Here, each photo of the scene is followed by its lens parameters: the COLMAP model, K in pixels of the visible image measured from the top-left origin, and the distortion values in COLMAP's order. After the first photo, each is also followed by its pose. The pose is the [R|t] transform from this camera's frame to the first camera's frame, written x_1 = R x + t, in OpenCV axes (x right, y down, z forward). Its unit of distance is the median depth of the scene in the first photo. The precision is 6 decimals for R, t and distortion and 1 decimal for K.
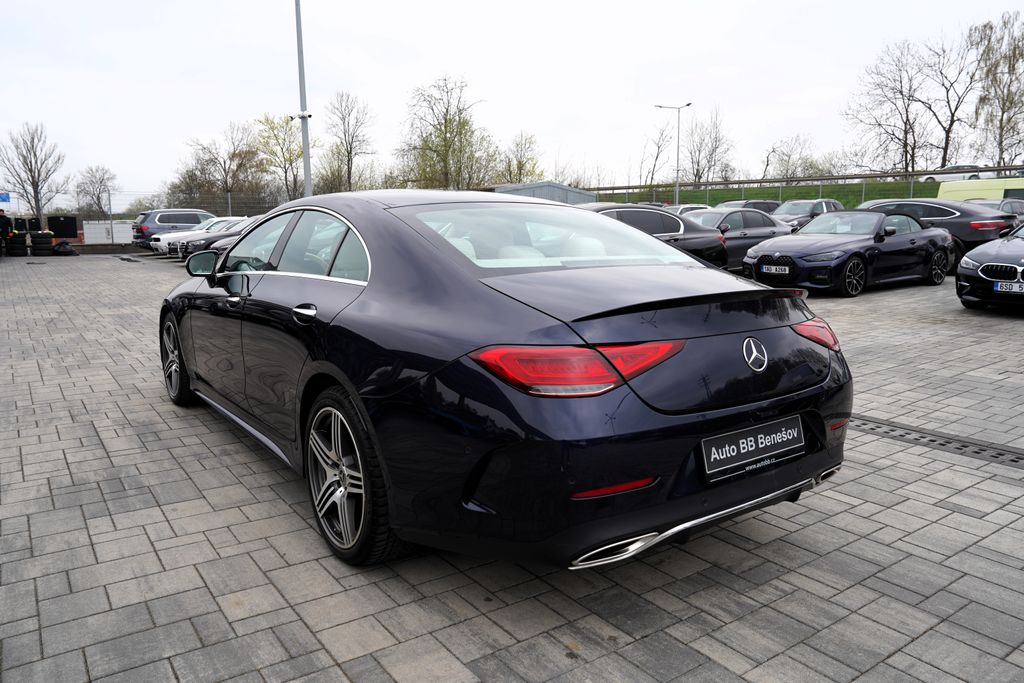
lens RADIAL K [[732.2, 0, 513.6], [0, 732.2, 320.7], [0, 0, 1]] dist [-0.076818, 0.051619]
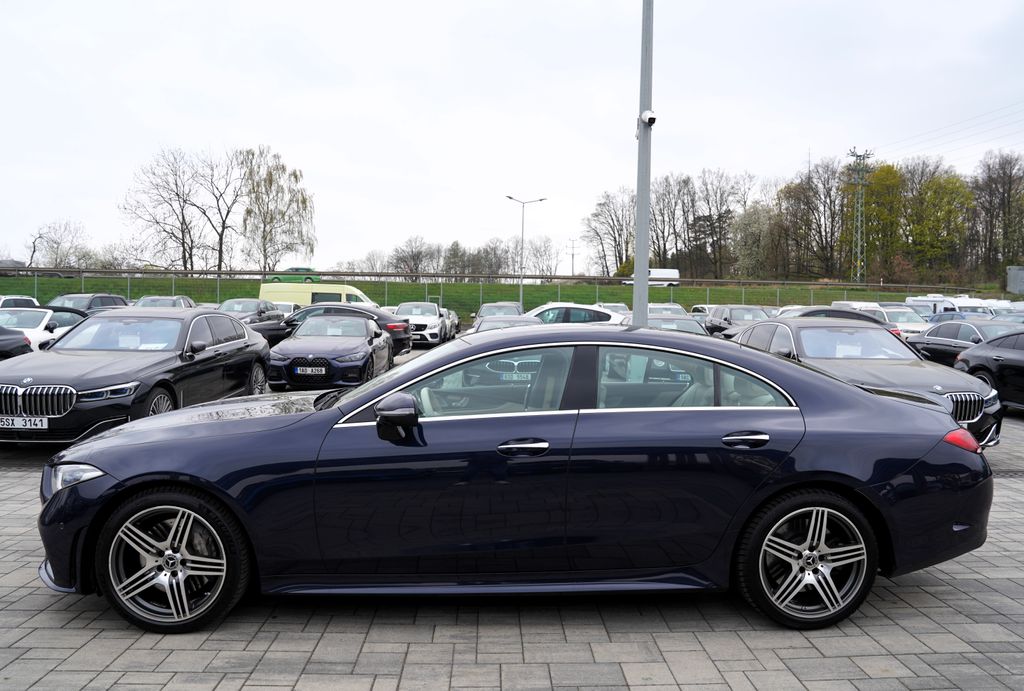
lens RADIAL K [[711.9, 0, 522.1], [0, 711.9, 307.2], [0, 0, 1]] dist [-0.073826, 0.042977]
pose [[0.545457, 0.025909, 0.837738, -1.098366], [0.095146, 0.991147, -0.092604, -0.114759], [-0.832720, 0.130219, 0.538163, 0.496387]]
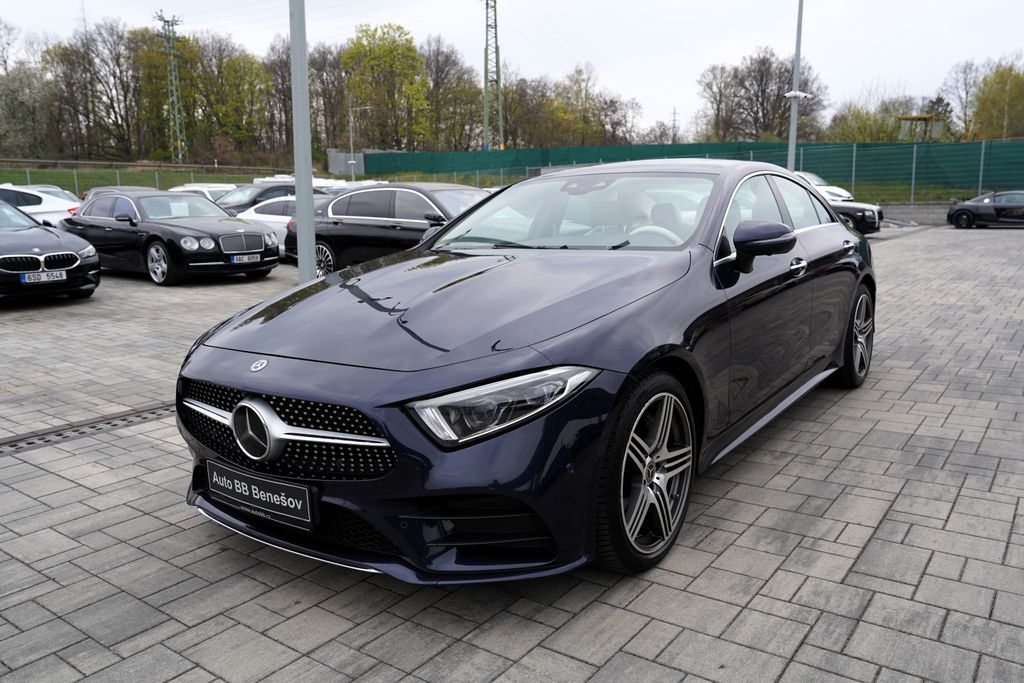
lens RADIAL K [[769.9, 0, 512.9], [0, 769.9, 313.1], [0, 0, 1]] dist [-0.041761, 0.026242]
pose [[-0.300106, -0.124253, 0.945779, -1.197625], [0.152763, 0.972424, 0.176227, -0.198255], [-0.941594, 0.197367, -0.272849, 1.594508]]
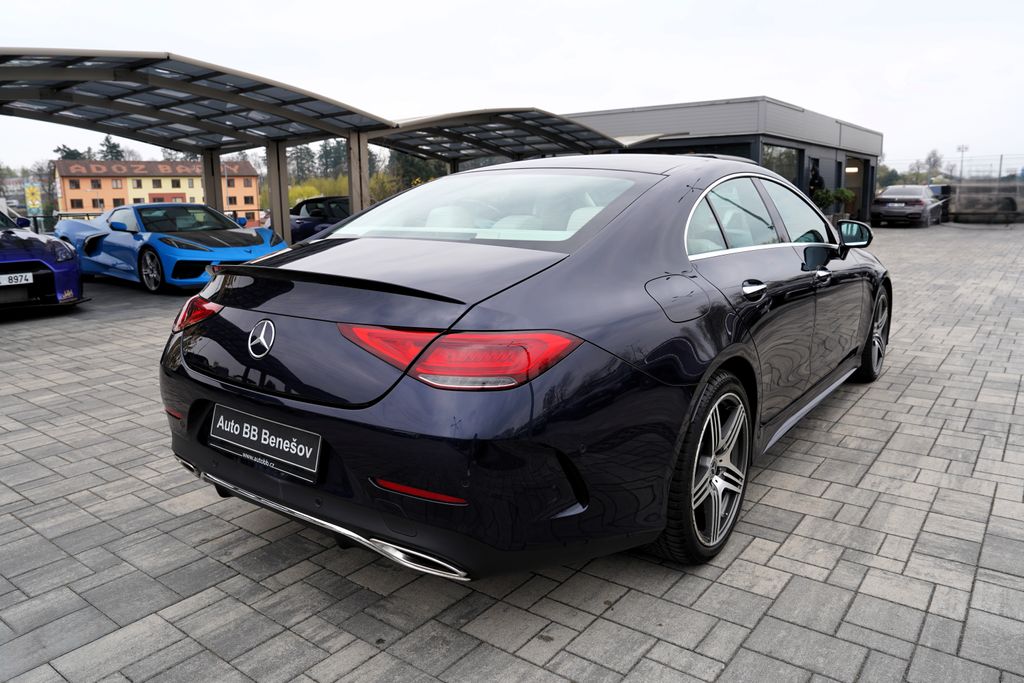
lens RADIAL K [[732.2, 0, 522.0], [0, 732.2, 307.1], [0, 0, 1]] dist [-0.076818, 0.051619]
pose [[0.304717, 0.134549, -0.942891, 0.762495], [-0.108957, 0.988397, 0.105831, -0.074362], [0.946190, 0.070486, 0.315842, 0.606060]]
